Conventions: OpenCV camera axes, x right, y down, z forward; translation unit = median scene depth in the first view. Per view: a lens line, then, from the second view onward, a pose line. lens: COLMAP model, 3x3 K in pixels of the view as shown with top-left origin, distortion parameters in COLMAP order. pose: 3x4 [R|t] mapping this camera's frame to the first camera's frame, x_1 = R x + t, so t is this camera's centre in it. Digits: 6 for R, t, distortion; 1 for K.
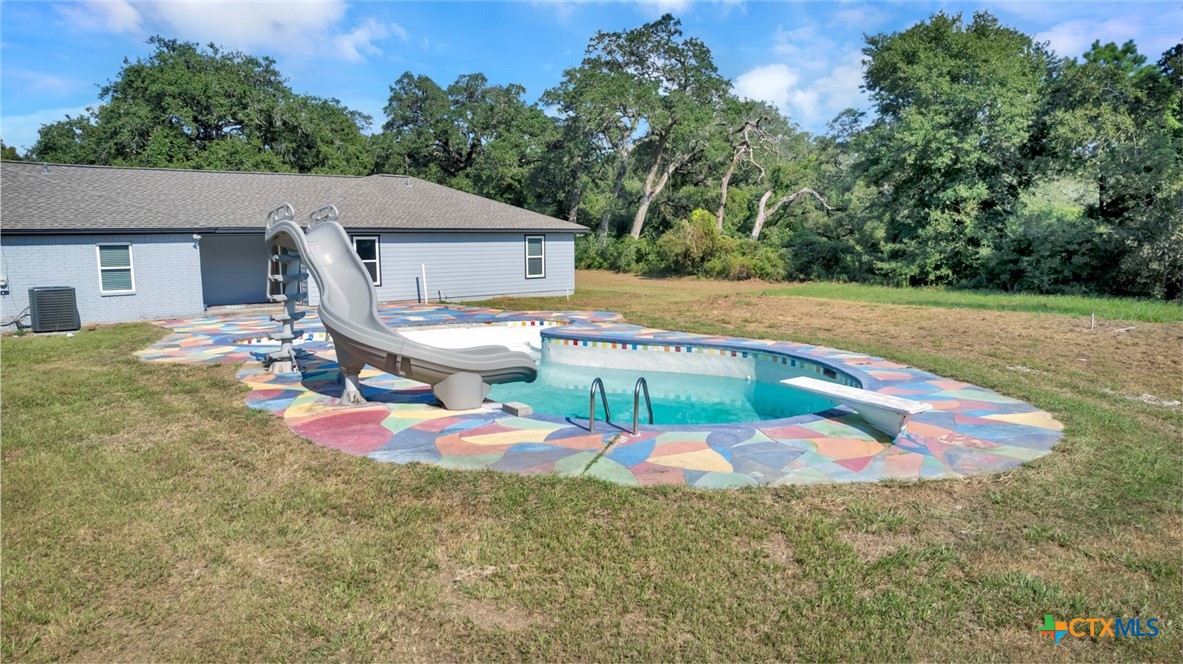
lens RADIAL K [[786.6, 0, 591.5], [0, 786.6, 332.0], [0, 0, 1]] dist [-0.043141, 0.000831]
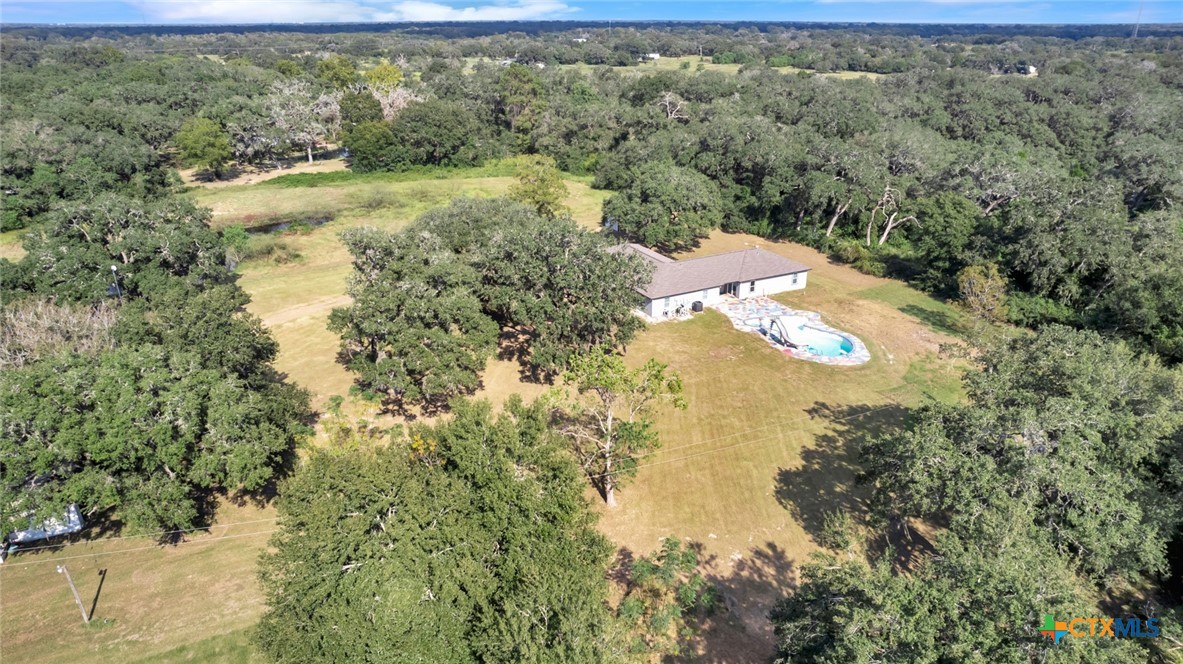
lens RADIAL K [[786.6, 0, 591.5], [0, 786.6, 332.0], [0, 0, 1]] dist [-0.043141, 0.000831]
pose [[0.971362, 0.097536, -0.216663, -0.127358], [-0.040013, 0.965988, 0.255474, -0.531847], [0.234211, -0.239488, 0.942226, -1.835131]]
